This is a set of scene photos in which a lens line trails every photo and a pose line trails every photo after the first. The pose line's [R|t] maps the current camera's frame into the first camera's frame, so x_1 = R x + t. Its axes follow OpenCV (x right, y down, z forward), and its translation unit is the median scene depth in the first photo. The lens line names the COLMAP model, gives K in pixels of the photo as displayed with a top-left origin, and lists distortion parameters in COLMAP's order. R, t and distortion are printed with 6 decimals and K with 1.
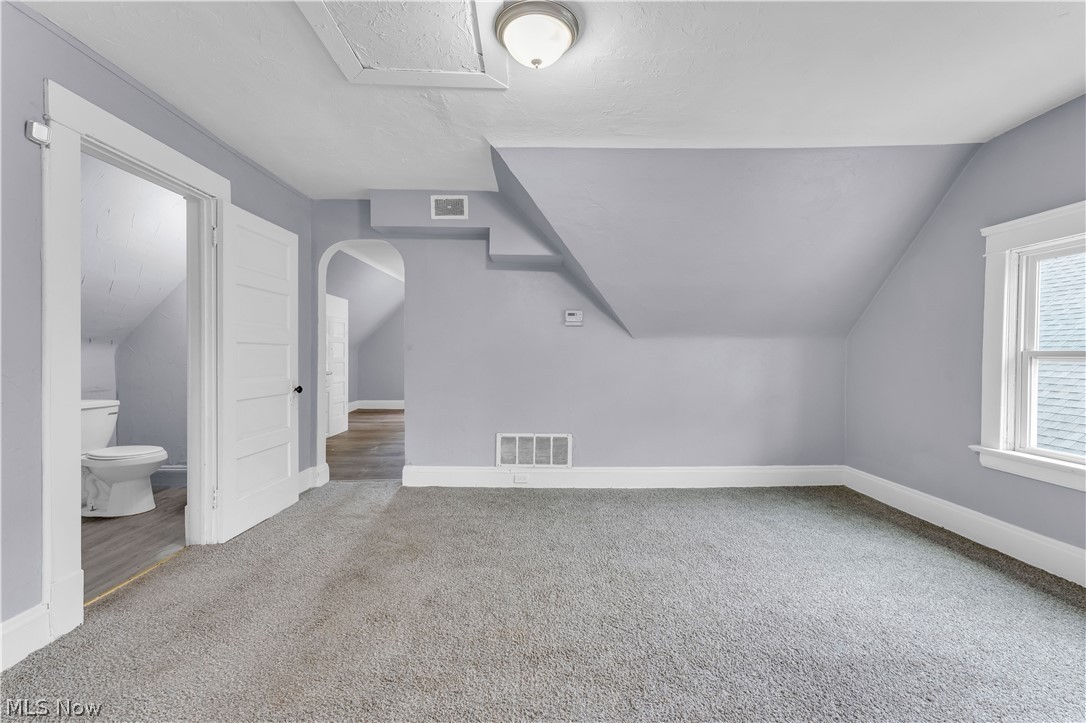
lens RADIAL K [[440.6, 0, 543.0], [0, 440.6, 361.5], [0, 0, 1]] dist [-0.001406, -0.000125]
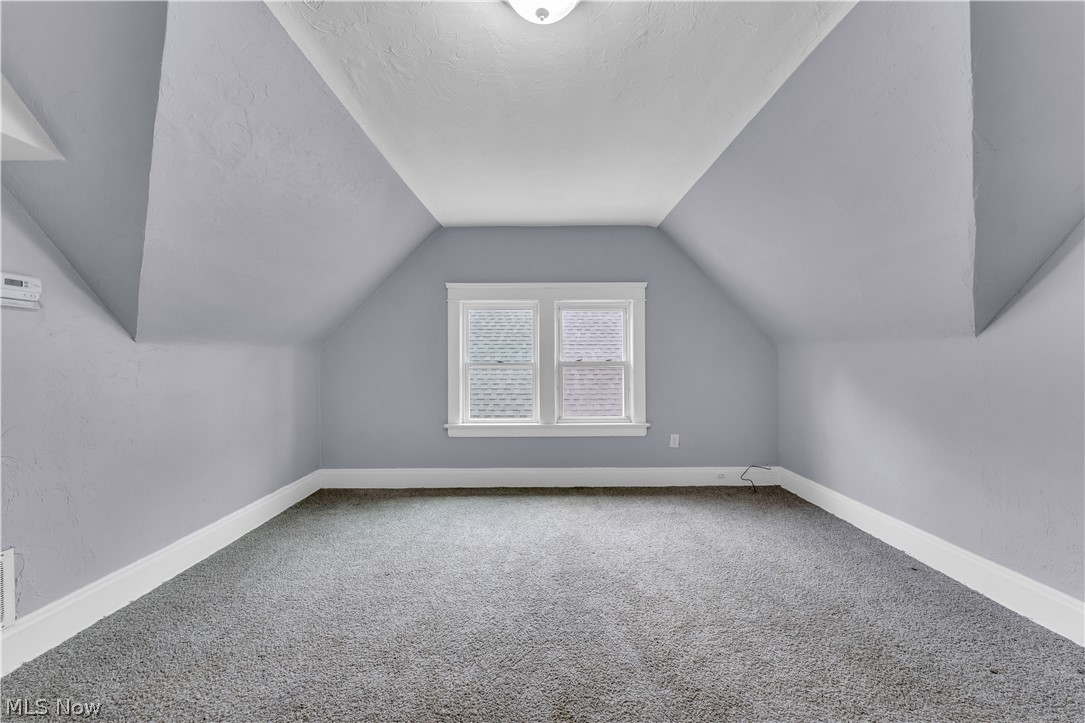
lens RADIAL K [[437.5, 0, 542.5], [0, 437.5, 361.5], [0, 0, 1]] dist [-0.000367, -0.000052]
pose [[0.020882, -0.002383, 0.999779, -0.402559], [0.018941, 0.999819, 0.001987, -0.018037], [-0.999603, 0.018896, 0.020923, 0.487403]]
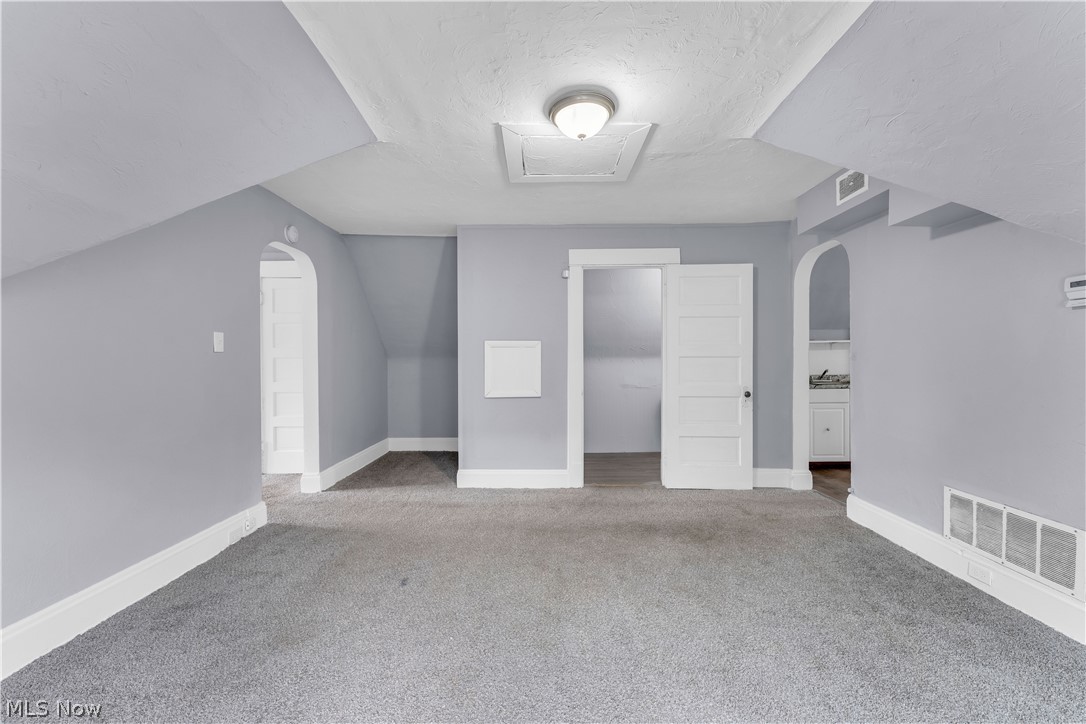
lens RADIAL K [[438.2, 0, 543.0], [0, 438.2, 362.0], [0, 0, 1]] dist [0.000589, 0.000147]
pose [[-0.030058, -0.002050, -0.999546, 0.611592], [-0.010141, 0.999947, -0.001746, -0.014952], [0.999497, 0.010084, -0.030078, 0.459778]]
